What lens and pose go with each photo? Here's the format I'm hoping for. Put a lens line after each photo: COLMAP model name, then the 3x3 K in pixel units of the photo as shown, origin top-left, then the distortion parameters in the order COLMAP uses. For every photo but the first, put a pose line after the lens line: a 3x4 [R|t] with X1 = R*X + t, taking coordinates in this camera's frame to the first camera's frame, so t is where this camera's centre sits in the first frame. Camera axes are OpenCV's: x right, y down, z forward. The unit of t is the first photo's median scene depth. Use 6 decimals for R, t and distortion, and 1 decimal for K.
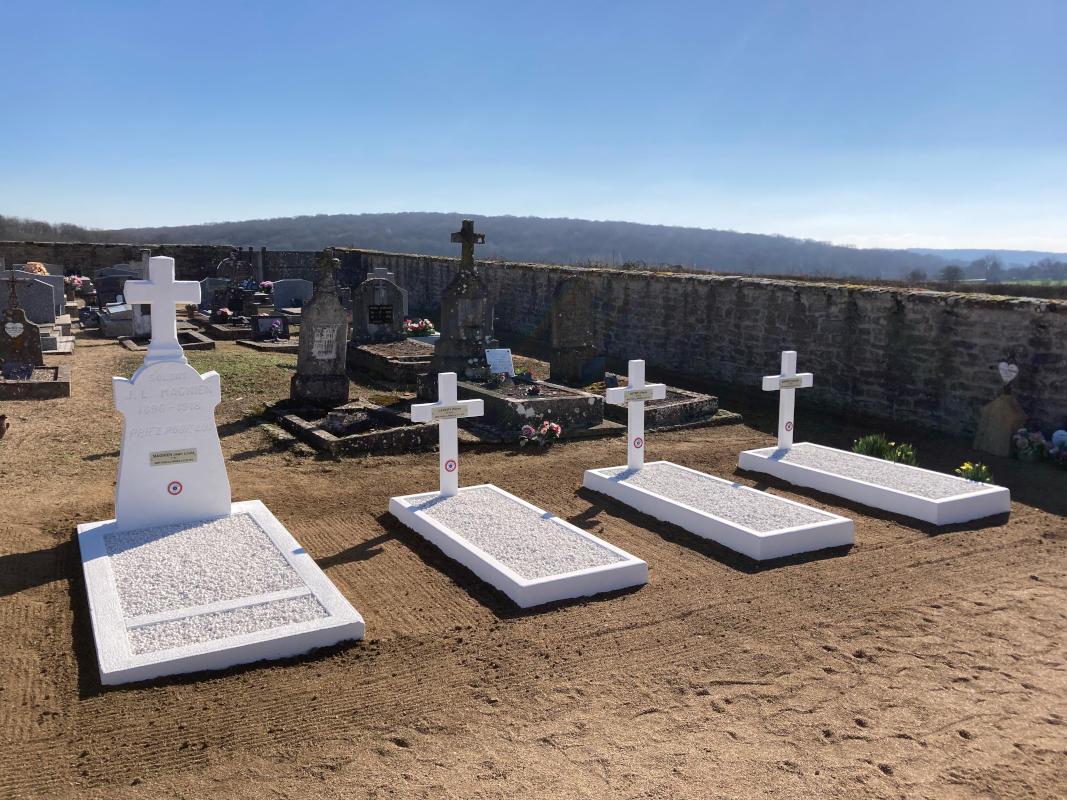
lens RADIAL K [[754.5, 0, 533.5], [0, 754.5, 400.0], [0, 0, 1]] dist [0.059355, -0.075103]
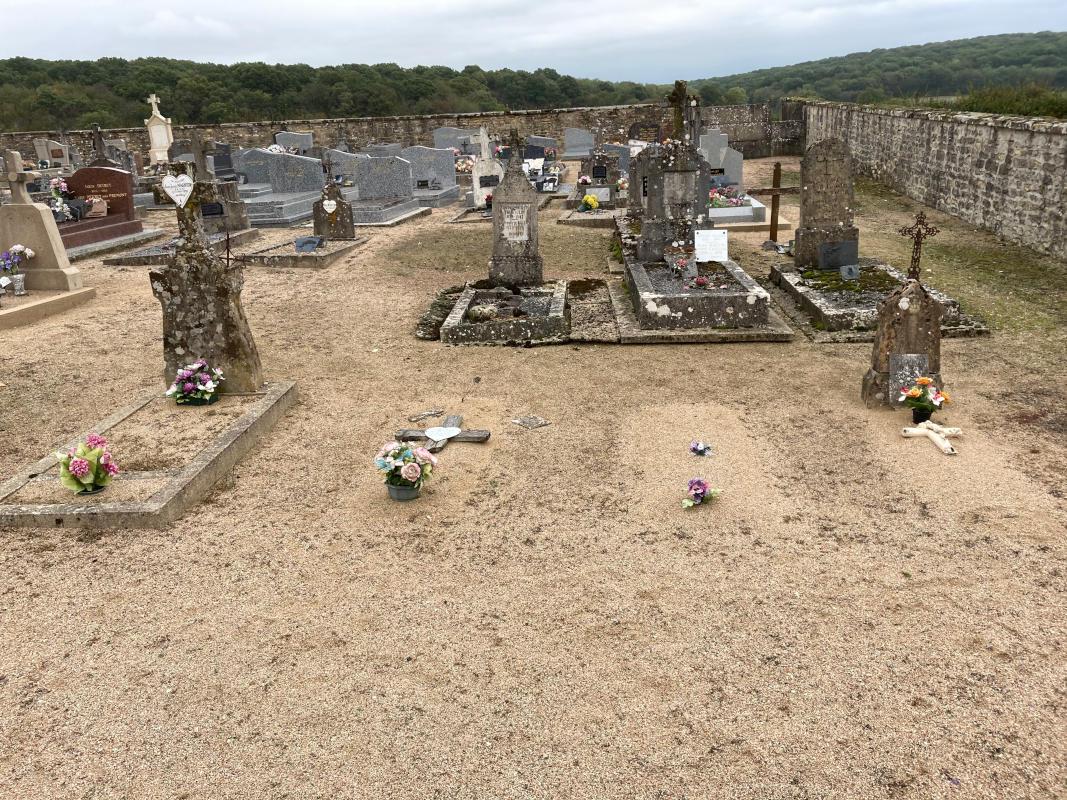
lens RADIAL K [[772.6, 0, 533.5], [0, 772.6, 400.0], [0, 0, 1]] dist [0.007950, -0.003503]
pose [[0.866568, 0.119113, -0.484636, 0.139603], [-0.034752, 0.983145, 0.179495, -0.016599], [0.497848, -0.138702, 0.856101, 0.059472]]
